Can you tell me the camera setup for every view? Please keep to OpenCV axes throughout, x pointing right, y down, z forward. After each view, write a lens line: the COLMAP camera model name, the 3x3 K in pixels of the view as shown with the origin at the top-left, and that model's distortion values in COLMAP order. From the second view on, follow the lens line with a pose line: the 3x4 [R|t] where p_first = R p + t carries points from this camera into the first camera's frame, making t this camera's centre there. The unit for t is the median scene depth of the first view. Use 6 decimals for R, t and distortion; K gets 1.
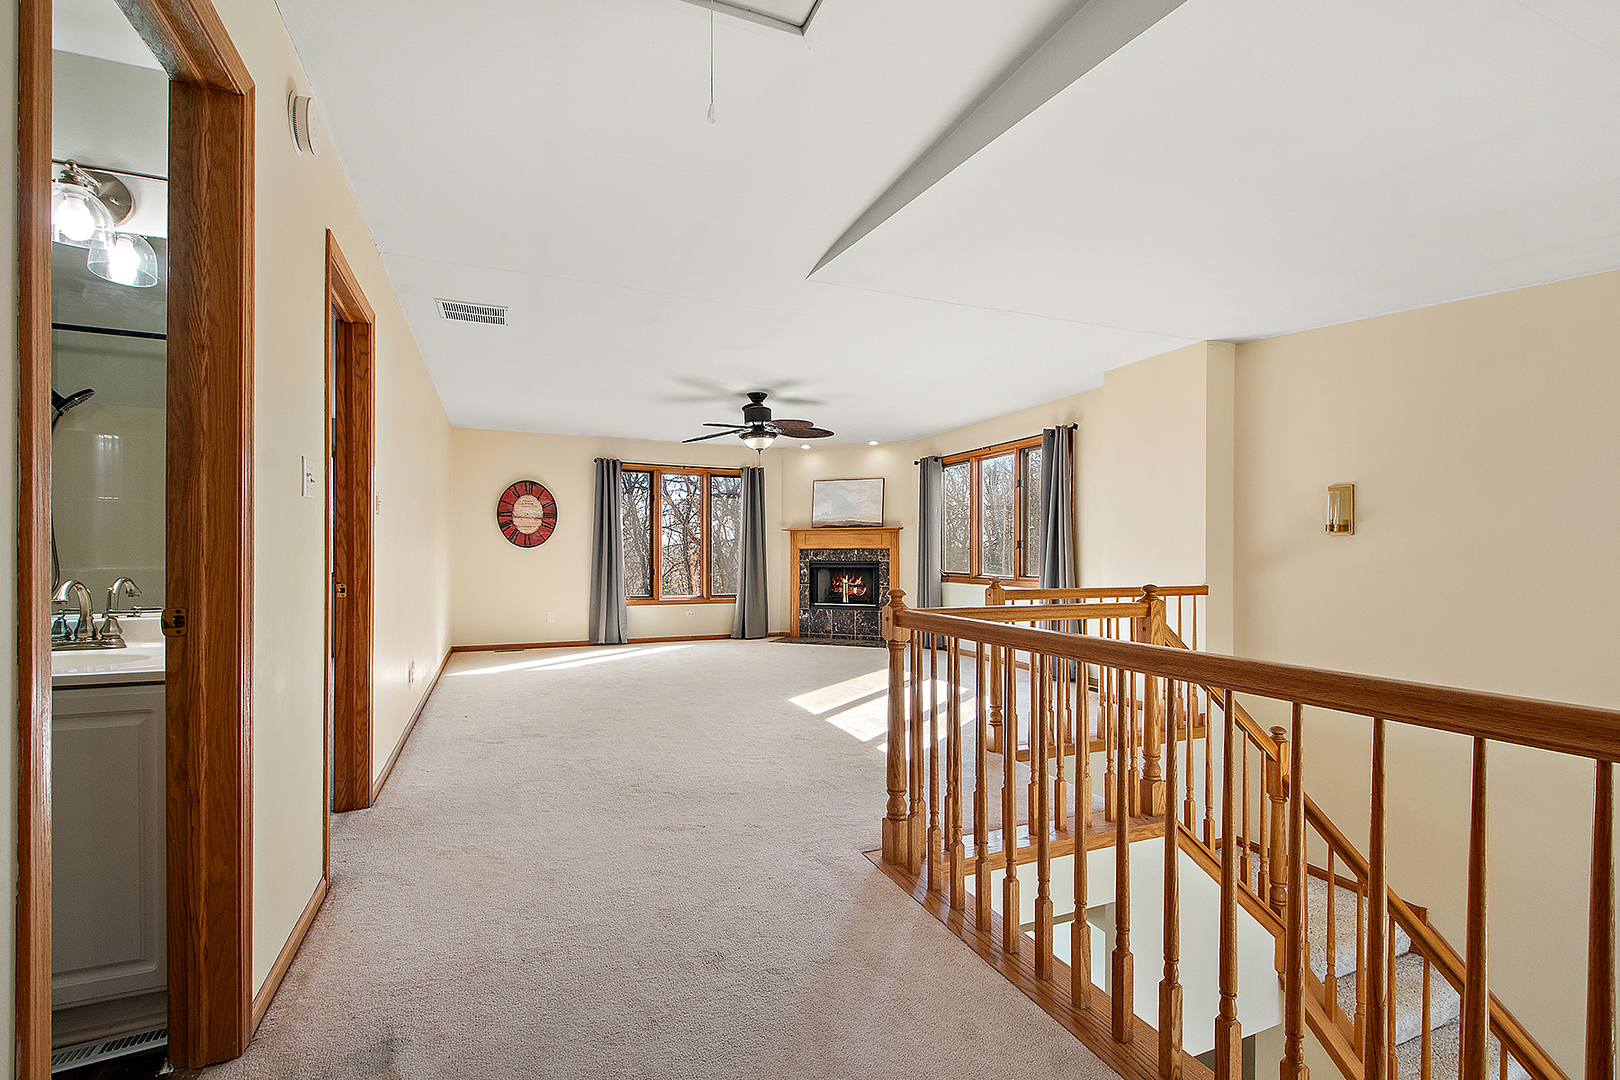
lens RADIAL K [[725.9, 0, 814.6], [0, 725.9, 550.1], [0, 0, 1]] dist [-0.018573, 0.001120]
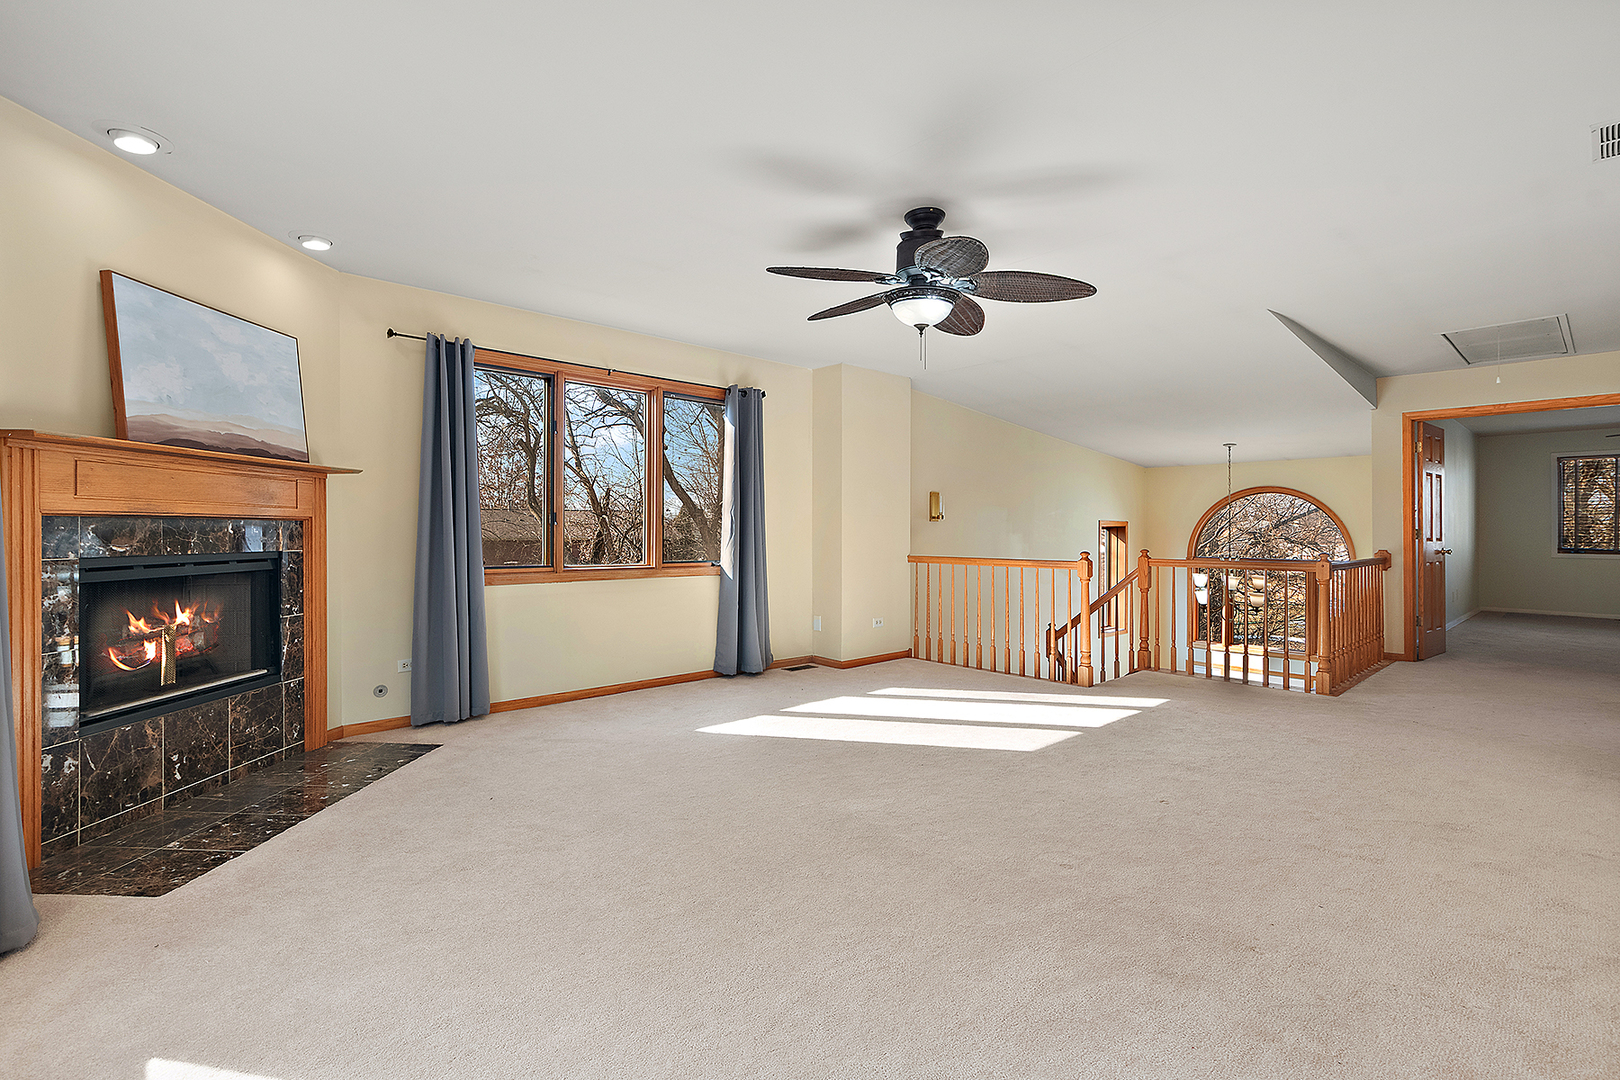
lens RADIAL K [[725.9, 0, 821.7], [0, 725.9, 528.0], [0, 0, 1]] dist [-0.018573, 0.001120]
pose [[-0.350261, 0.002951, 0.936647, -0.365409], [-0.007278, 0.999956, -0.005873, 0.002904], [-0.936624, -0.008874, -0.350225, 0.873541]]
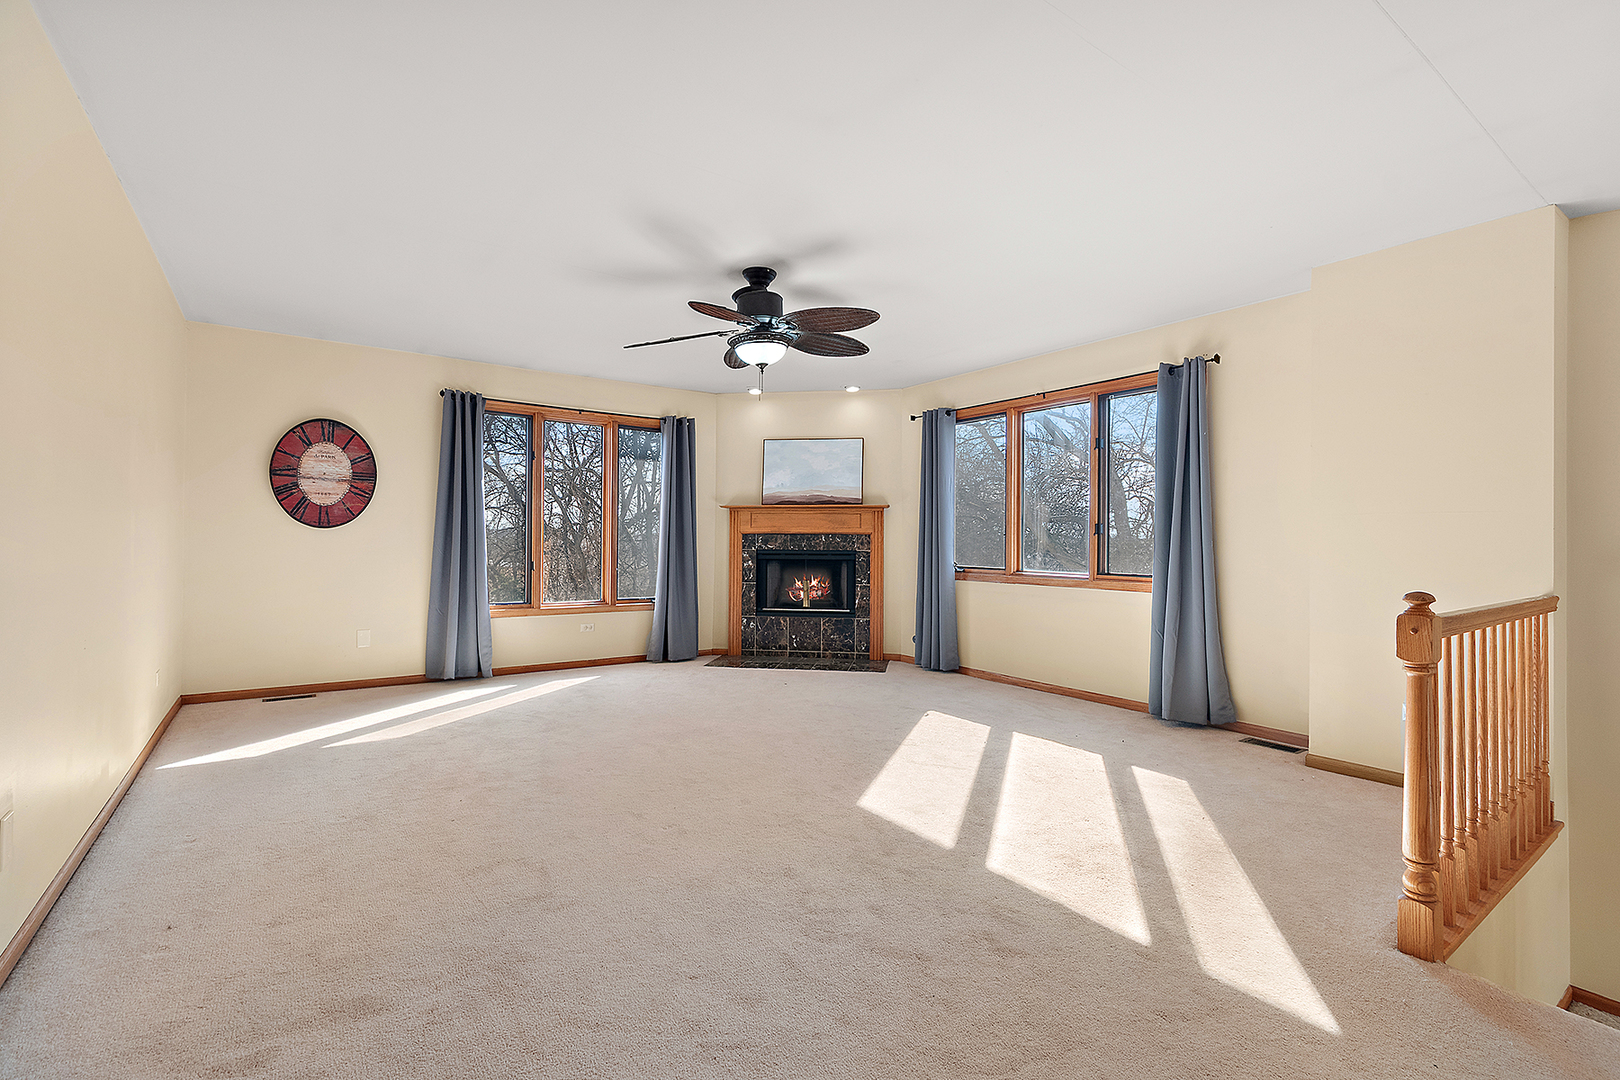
lens RADIAL K [[725.9, 0, 802.5], [0, 725.9, 532.4], [0, 0, 1]] dist [-0.018573, 0.001120]
pose [[0.977485, 0.008017, 0.210852, -0.119845], [-0.006956, 0.999959, -0.005774, 0.001245], [-0.210889, 0.004177, 0.977501, 0.295567]]
